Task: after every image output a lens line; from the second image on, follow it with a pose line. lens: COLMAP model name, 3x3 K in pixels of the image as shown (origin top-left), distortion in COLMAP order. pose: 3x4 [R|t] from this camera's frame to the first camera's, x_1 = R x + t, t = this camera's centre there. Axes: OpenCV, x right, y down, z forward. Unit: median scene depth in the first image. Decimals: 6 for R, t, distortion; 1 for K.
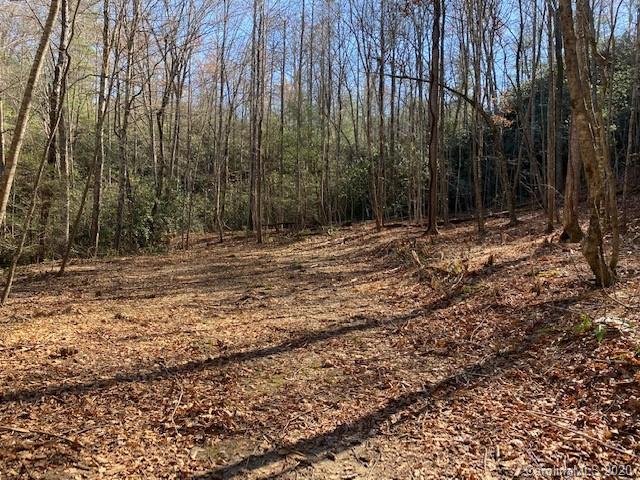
lens RADIAL K [[483.4, 0, 319.5], [0, 483.4, 238.7], [0, 0, 1]] dist [-0.000586, -0.000069]
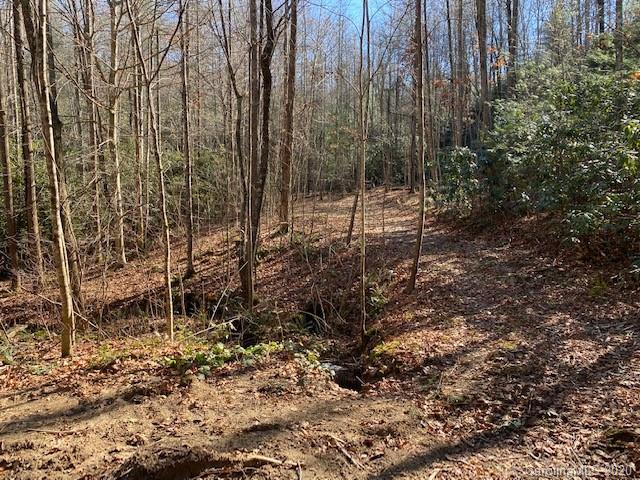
lens RADIAL K [[483.4, 0, 320.4], [0, 483.4, 241.1], [0, 0, 1]] dist [-0.000586, -0.000069]
pose [[0.999602, -0.005477, -0.027675, -0.065742], [0.007715, 0.996651, 0.081404, 0.014862], [0.027136, -0.081585, 0.996297, -0.707823]]
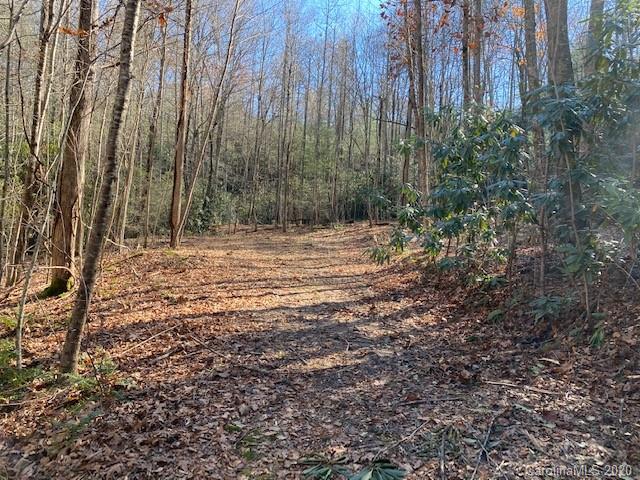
lens RADIAL K [[483.4, 0, 320.0], [0, 483.4, 239.5], [0, 0, 1]] dist [-0.000586, -0.000069]
pose [[0.998551, 0.040512, -0.035412, 0.023939], [-0.040486, 0.999179, 0.001463, 0.019415], [0.035442, -0.000027, 0.999372, -0.331944]]
